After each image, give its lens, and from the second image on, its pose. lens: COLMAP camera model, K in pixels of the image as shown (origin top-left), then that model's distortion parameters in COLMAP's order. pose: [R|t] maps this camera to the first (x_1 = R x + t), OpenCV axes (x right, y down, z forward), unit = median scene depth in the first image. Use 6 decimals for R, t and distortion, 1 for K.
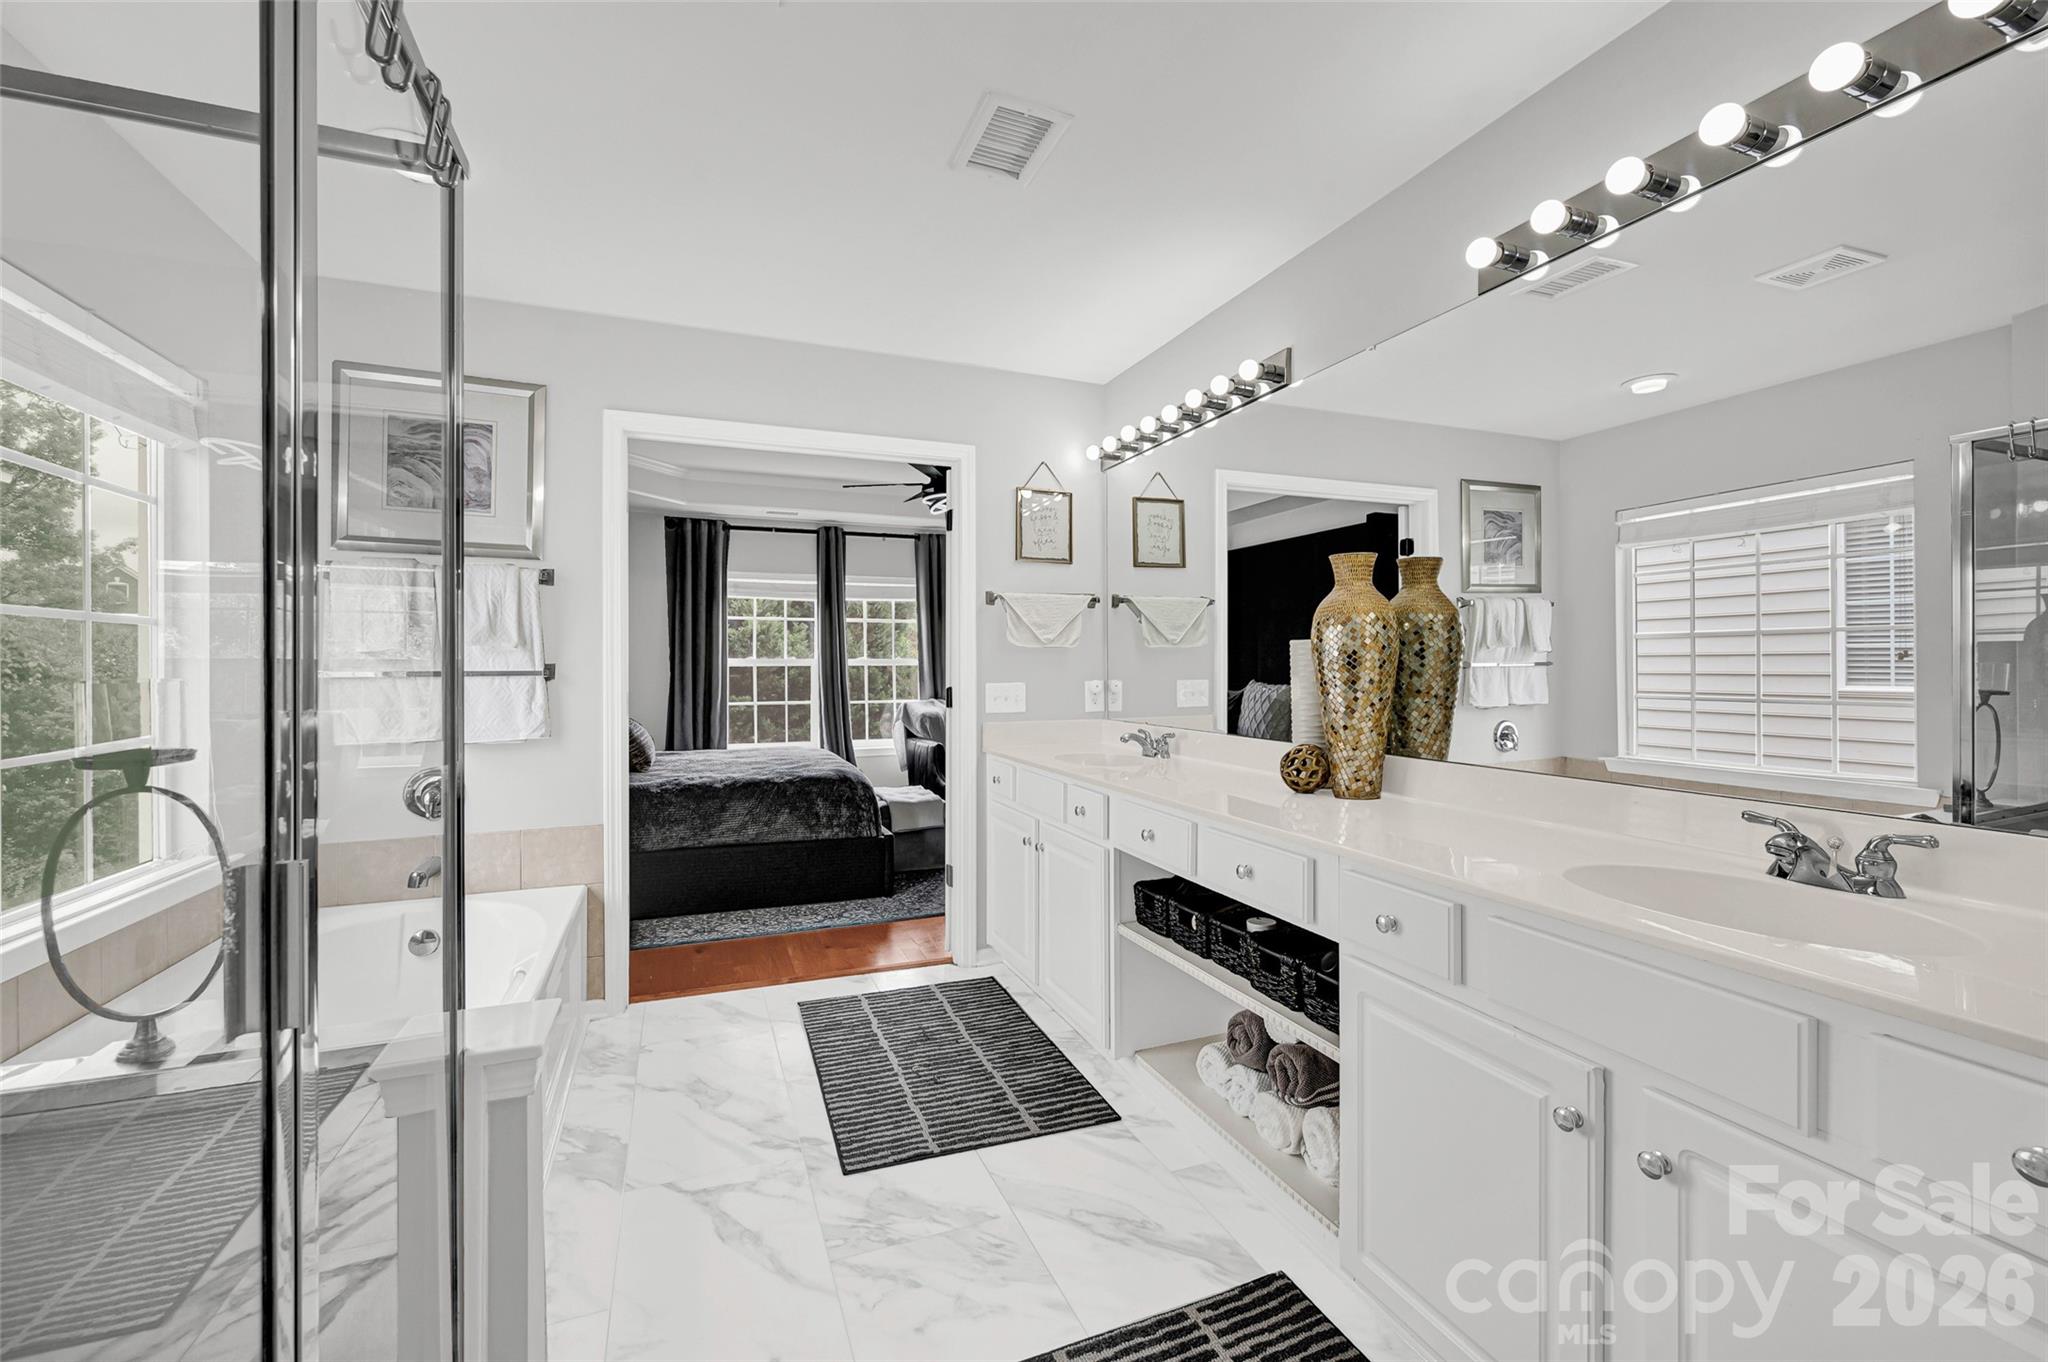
lens RADIAL K [[855.7, 0, 1052.1], [0, 855.7, 665.3], [0, 0, 1]] dist [0.001858, -0.002307]
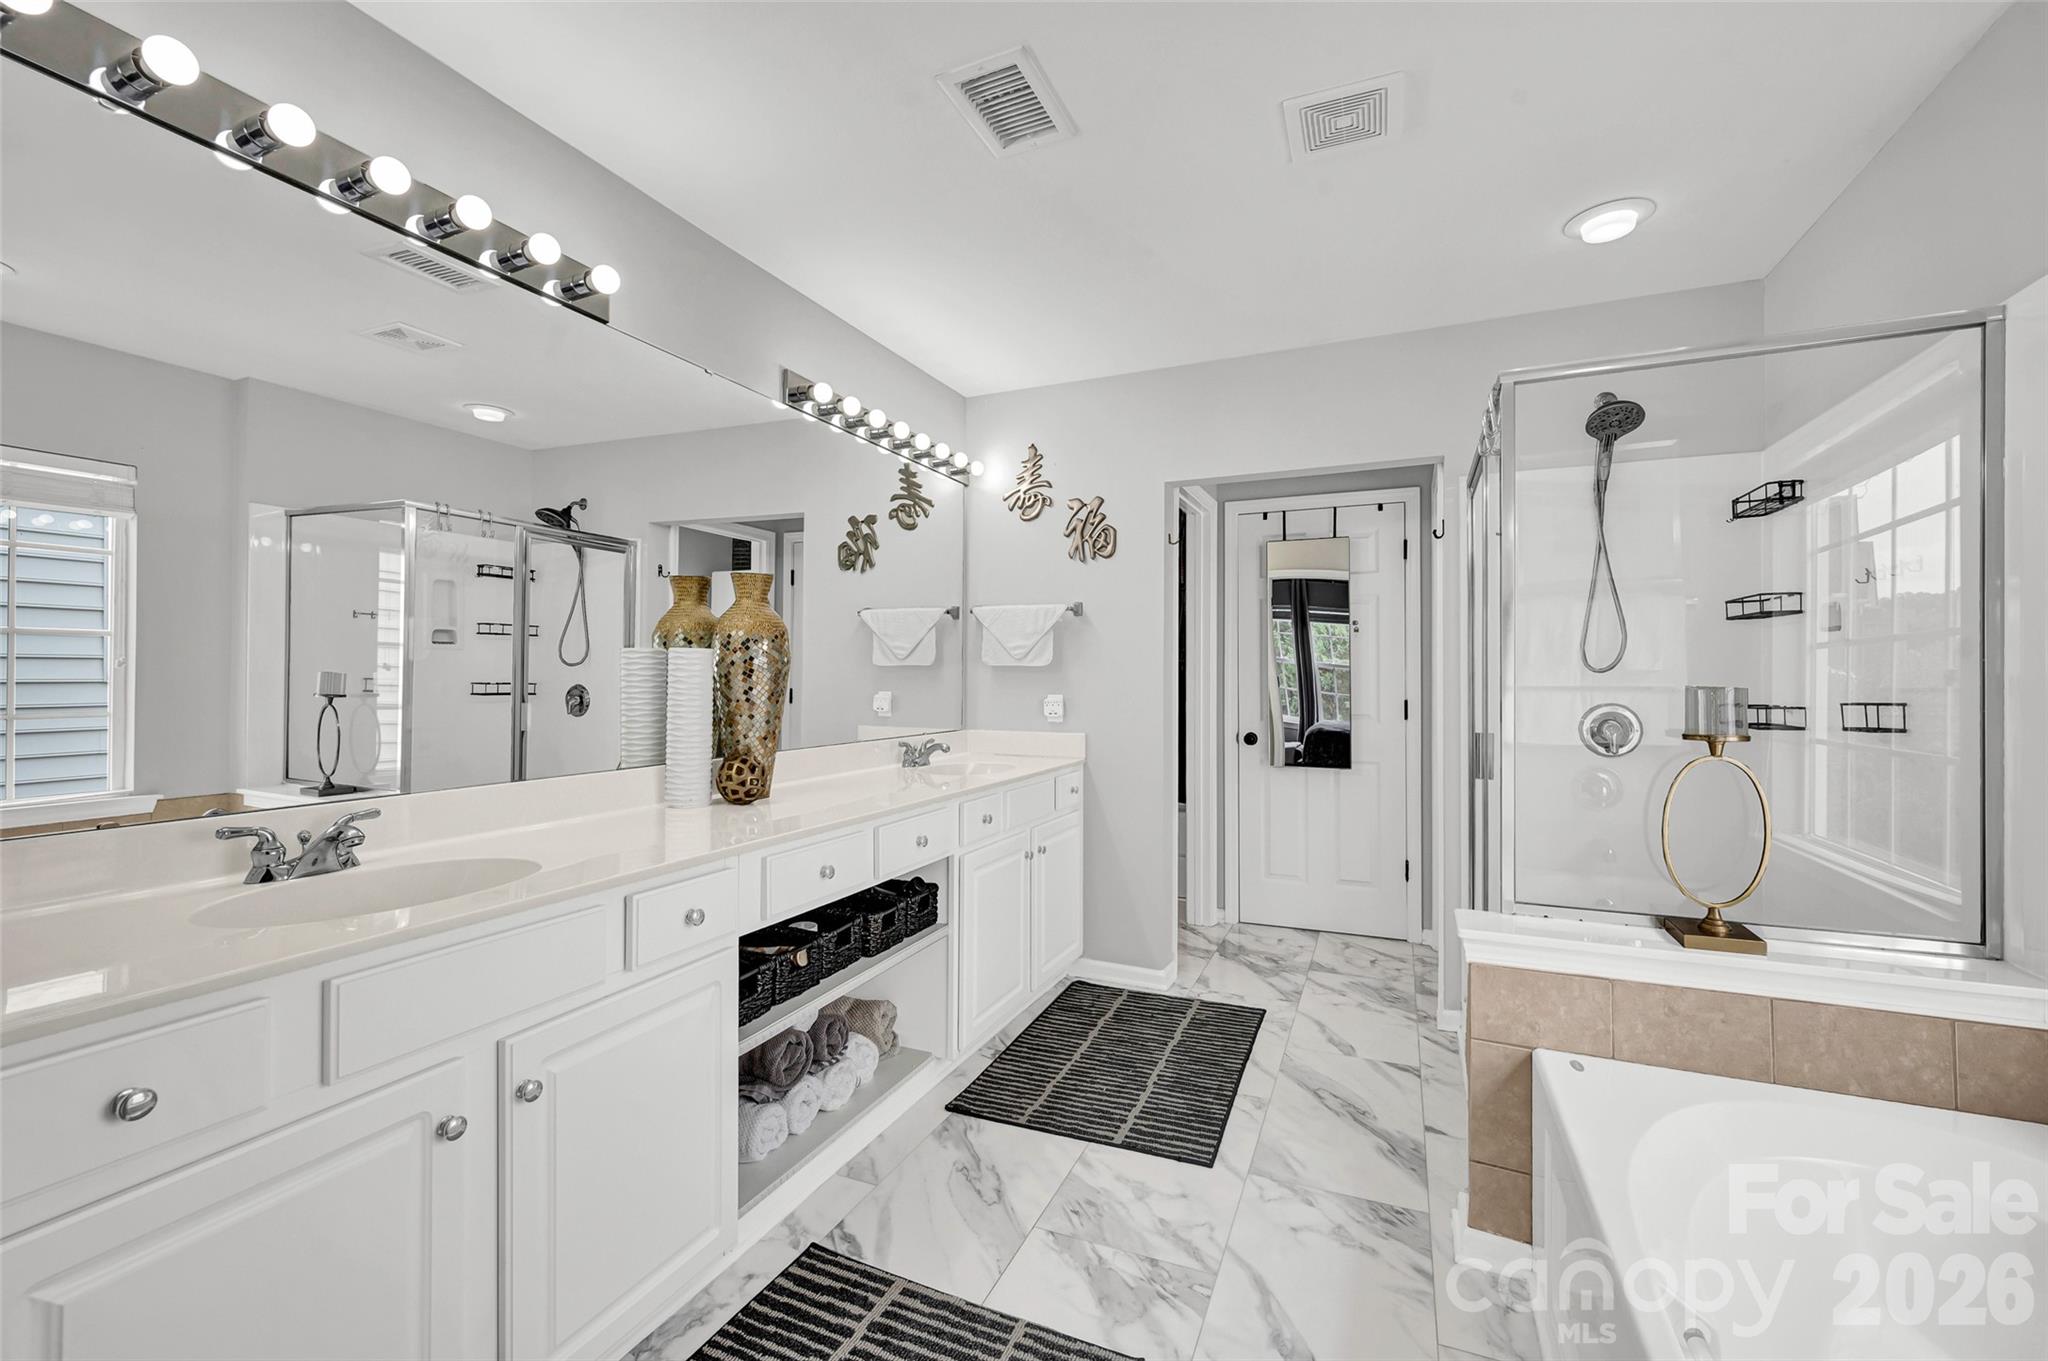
lens RADIAL K [[855.7, 0, 1037.7], [0, 855.7, 668.0], [0, 0, 1]] dist [0.001858, -0.002307]
pose [[-0.688634, 0.006472, 0.725080, -0.750123], [0.003164, 0.999977, -0.005921, 0.004617], [-0.725102, -0.001783, -0.688639, 1.642713]]
